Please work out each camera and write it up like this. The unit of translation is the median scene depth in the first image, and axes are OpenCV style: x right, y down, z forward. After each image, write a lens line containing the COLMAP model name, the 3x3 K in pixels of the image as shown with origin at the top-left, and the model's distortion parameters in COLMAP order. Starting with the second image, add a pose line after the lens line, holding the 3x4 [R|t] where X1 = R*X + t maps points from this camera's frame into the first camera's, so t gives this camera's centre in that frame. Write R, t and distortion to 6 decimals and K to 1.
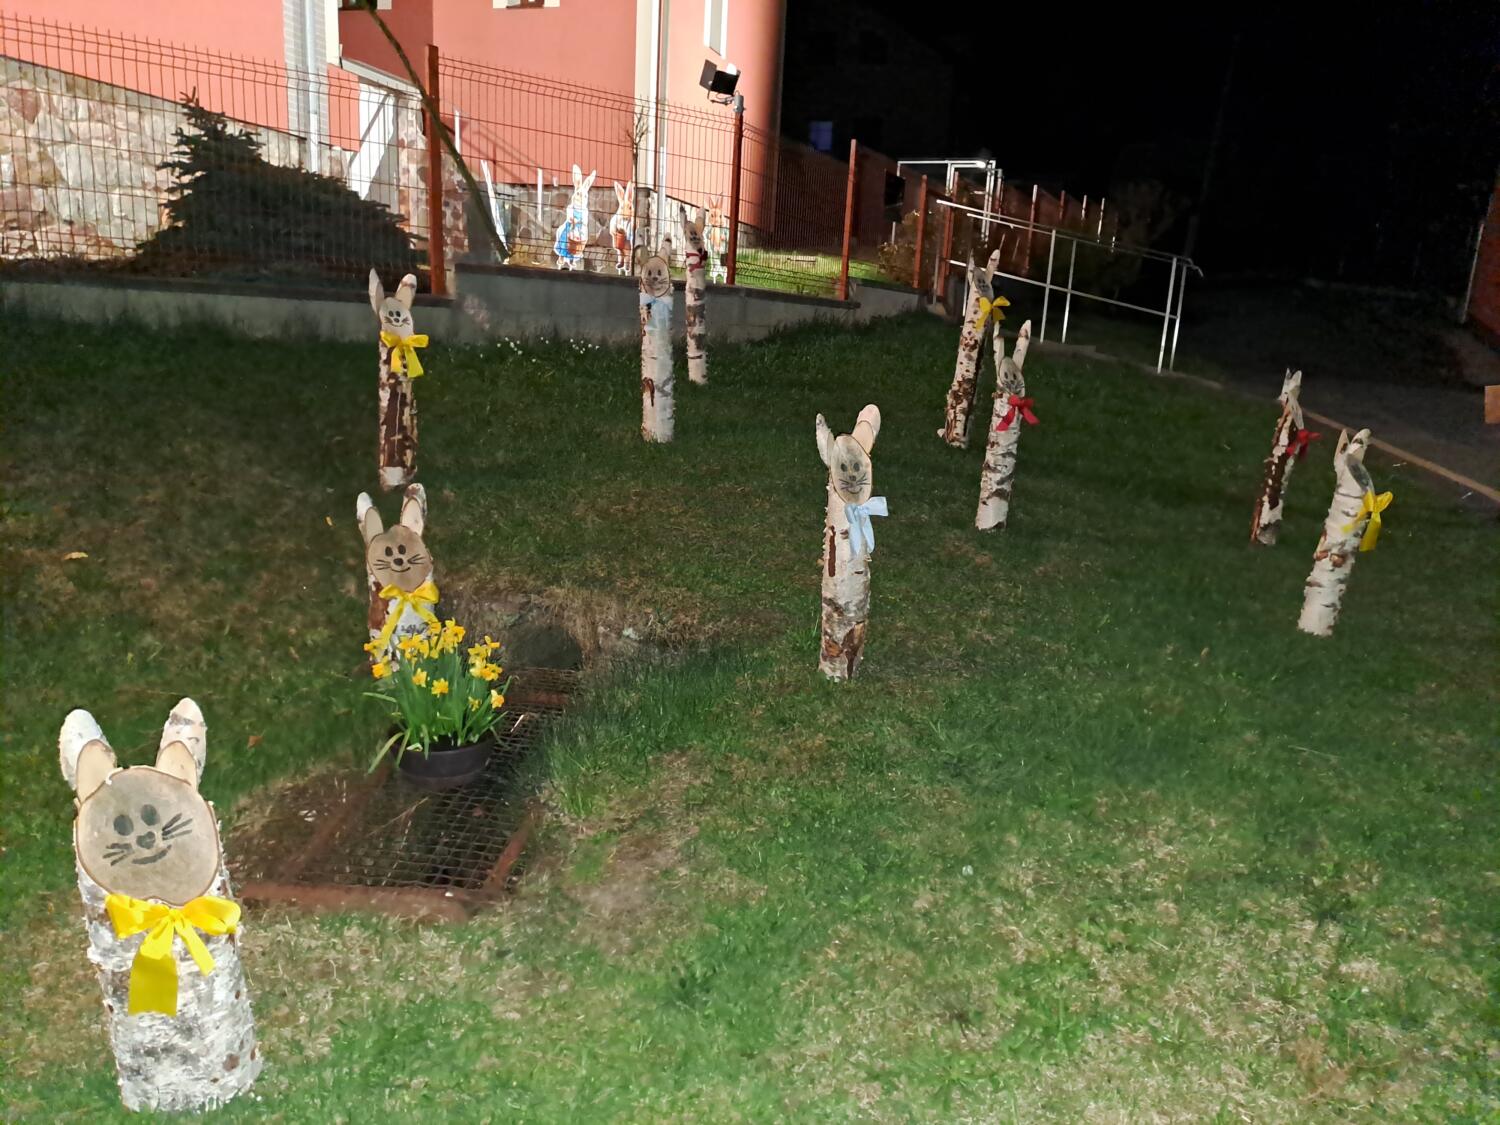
lens RADIAL K [[1103.4, 0, 750.0], [0, 1103.4, 562.5], [0, 0, 1]] dist [0.113220, -0.121138]
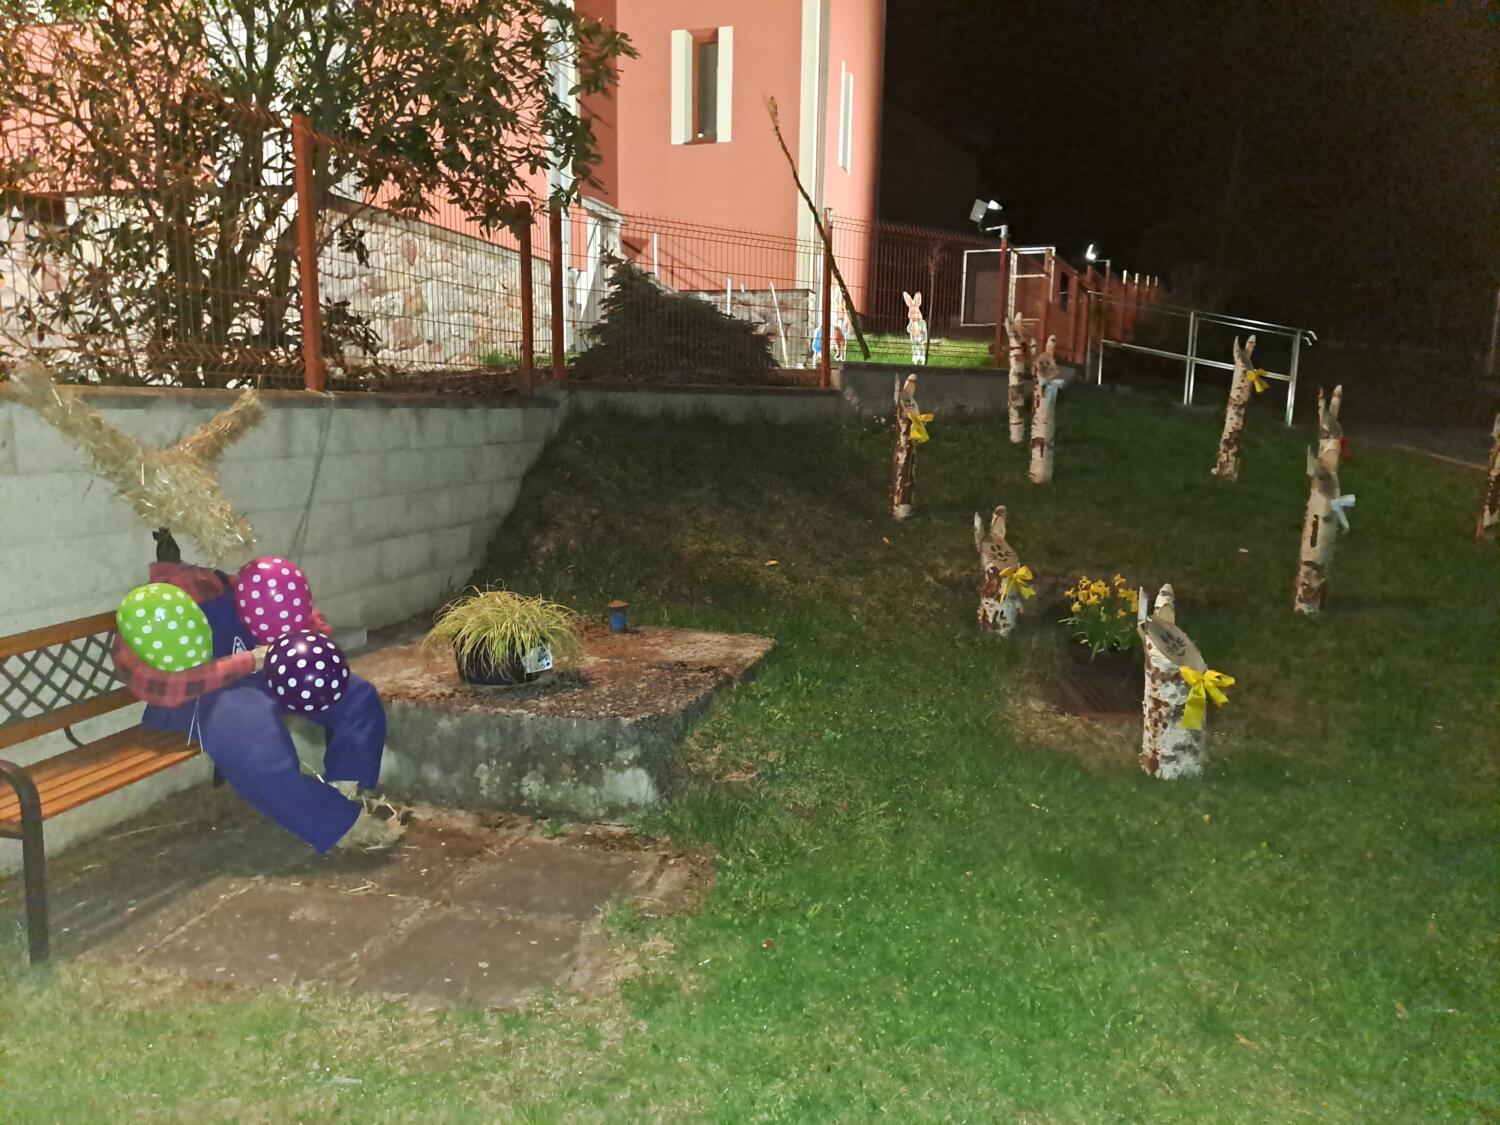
lens RADIAL K [[1103.4, 0, 750.0], [0, 1103.4, 562.5], [0, 0, 1]] dist [0.113220, -0.121138]
pose [[0.999213, -0.039342, 0.005138, -0.402012], [0.039595, 0.997041, -0.065889, 0.059152], [-0.002530, 0.066040, 0.997814, -0.335030]]
